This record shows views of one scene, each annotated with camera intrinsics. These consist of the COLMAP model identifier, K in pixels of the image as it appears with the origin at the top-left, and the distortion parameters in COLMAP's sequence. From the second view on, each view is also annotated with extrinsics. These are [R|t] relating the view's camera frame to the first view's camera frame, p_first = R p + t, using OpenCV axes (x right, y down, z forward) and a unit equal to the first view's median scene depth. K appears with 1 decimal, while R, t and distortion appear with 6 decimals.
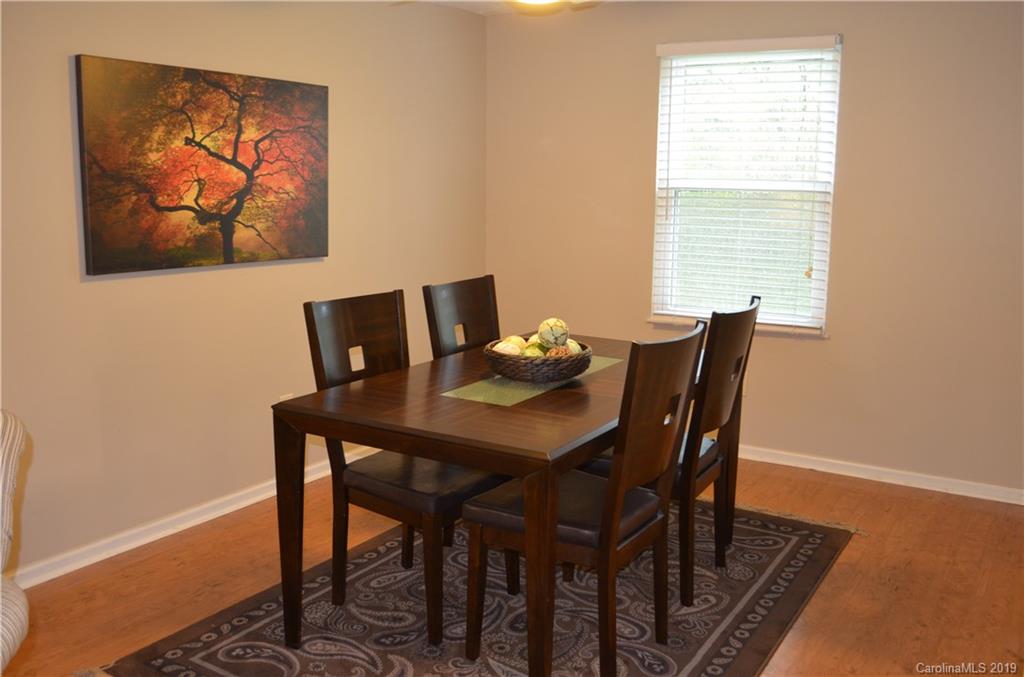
lens RADIAL K [[939.1, 0, 536.5], [0, 939.1, 339.2], [0, 0, 1]] dist [-0.058300, -0.005251]
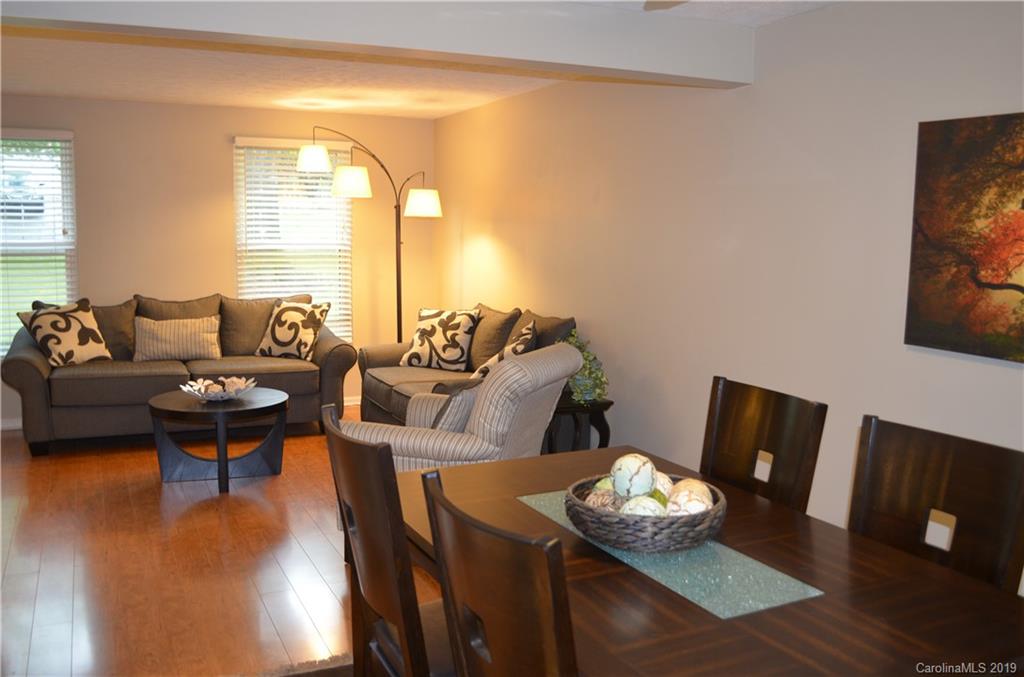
lens RADIAL K [[939.1, 0, 536.5], [0, 939.1, 339.2], [0, 0, 1]] dist [-0.058300, -0.005251]
pose [[-0.549221, 0.079466, -0.831891, 0.528990], [-0.162949, 0.966177, 0.199874, -0.196414], [0.819637, 0.245331, -0.517695, 1.124466]]
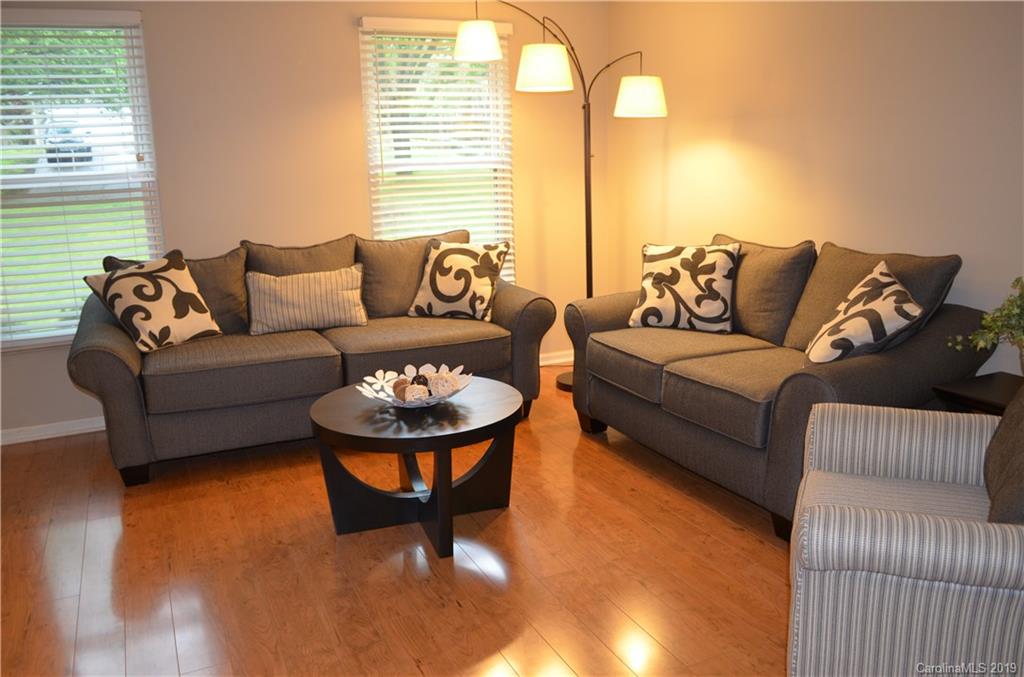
lens RADIAL K [[808.6, 0, 533.5], [0, 808.6, 339.0], [0, 0, 1]] dist [-0.074087, 0.004892]
pose [[-0.536481, 0.187659, -0.822783, 0.171351], [-0.126421, 0.946090, 0.298213, -0.044602], [0.834389, 0.264003, -0.483836, 0.430638]]
